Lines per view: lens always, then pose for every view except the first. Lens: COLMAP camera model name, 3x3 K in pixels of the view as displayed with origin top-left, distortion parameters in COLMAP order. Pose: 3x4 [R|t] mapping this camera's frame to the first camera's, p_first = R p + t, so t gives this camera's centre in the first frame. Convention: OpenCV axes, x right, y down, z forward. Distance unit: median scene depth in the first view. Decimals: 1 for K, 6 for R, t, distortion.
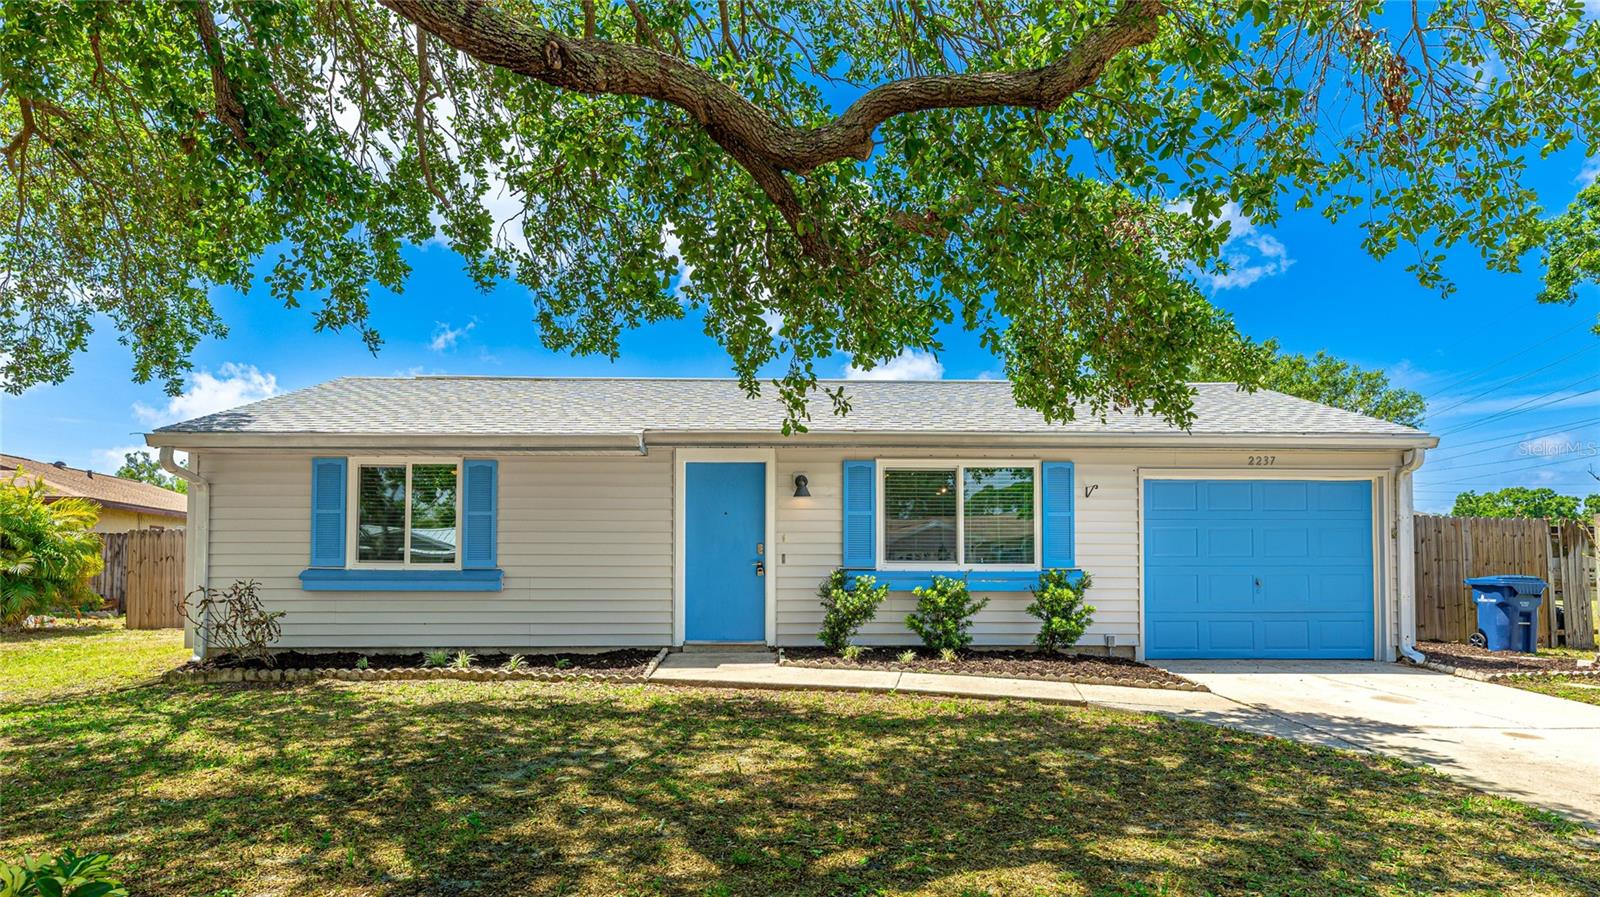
lens RADIAL K [[921.7, 0, 805.0], [0, 921.7, 521.3], [0, 0, 1]] dist [0.003362, 0.000293]
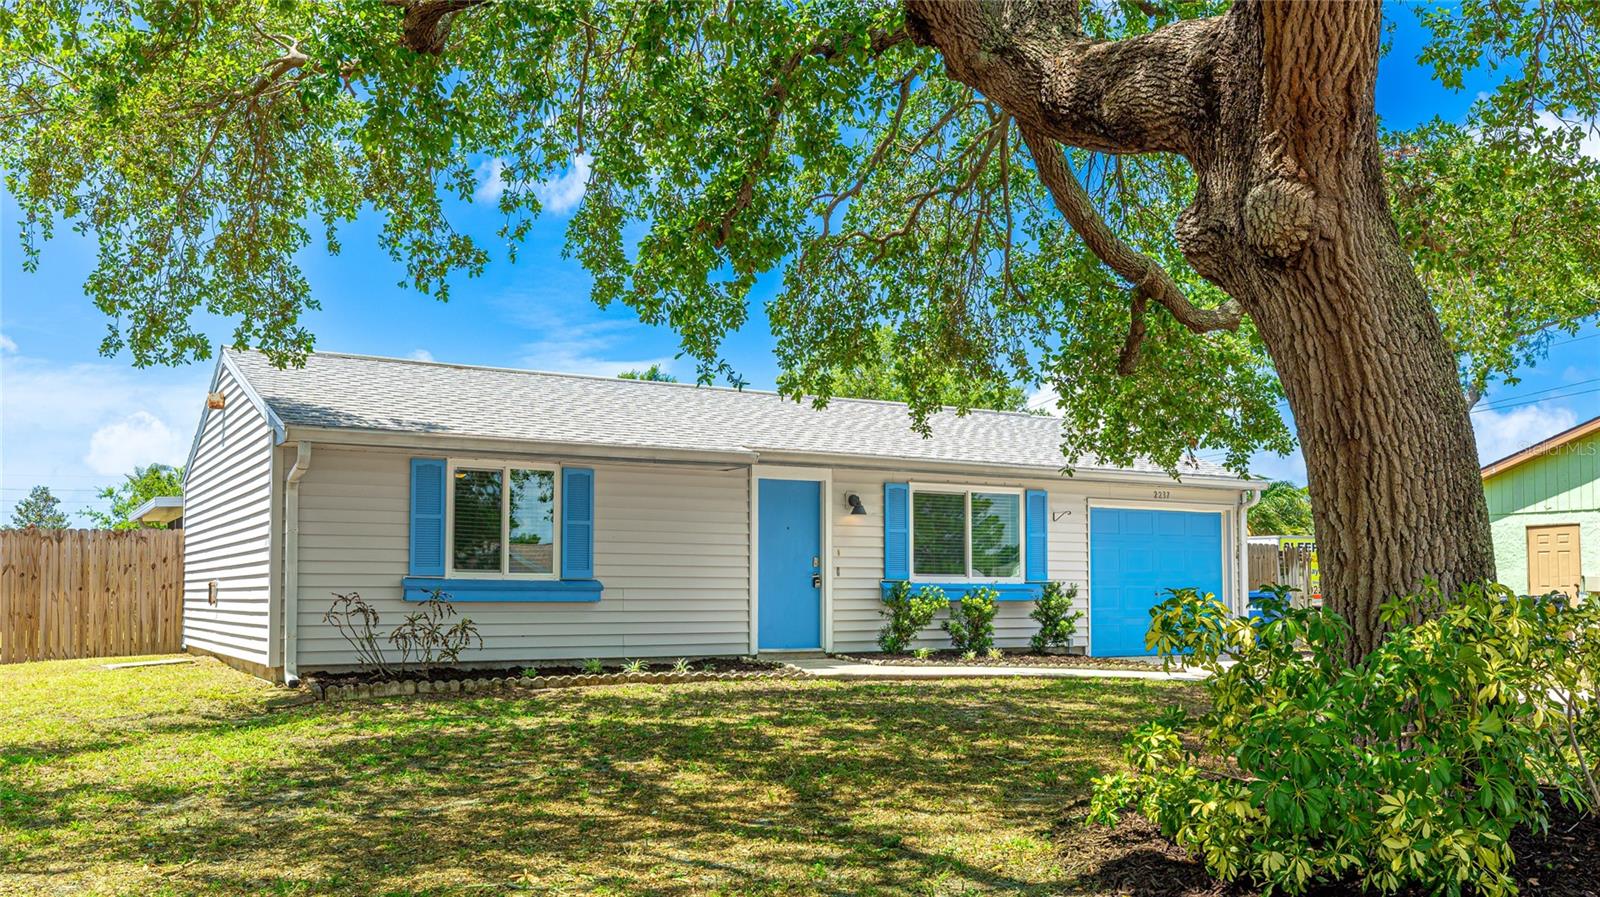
lens RADIAL K [[1381.8, 0, 800.0], [0, 1381.8, 448.5], [0, 0, 1]] dist [-0.066237, -0.000149]
pose [[0.871865, 0.050576, 0.487128, -0.863658], [-0.017541, 0.997240, -0.072143, 0.014441], [-0.489432, 0.054354, 0.870346, -0.393970]]
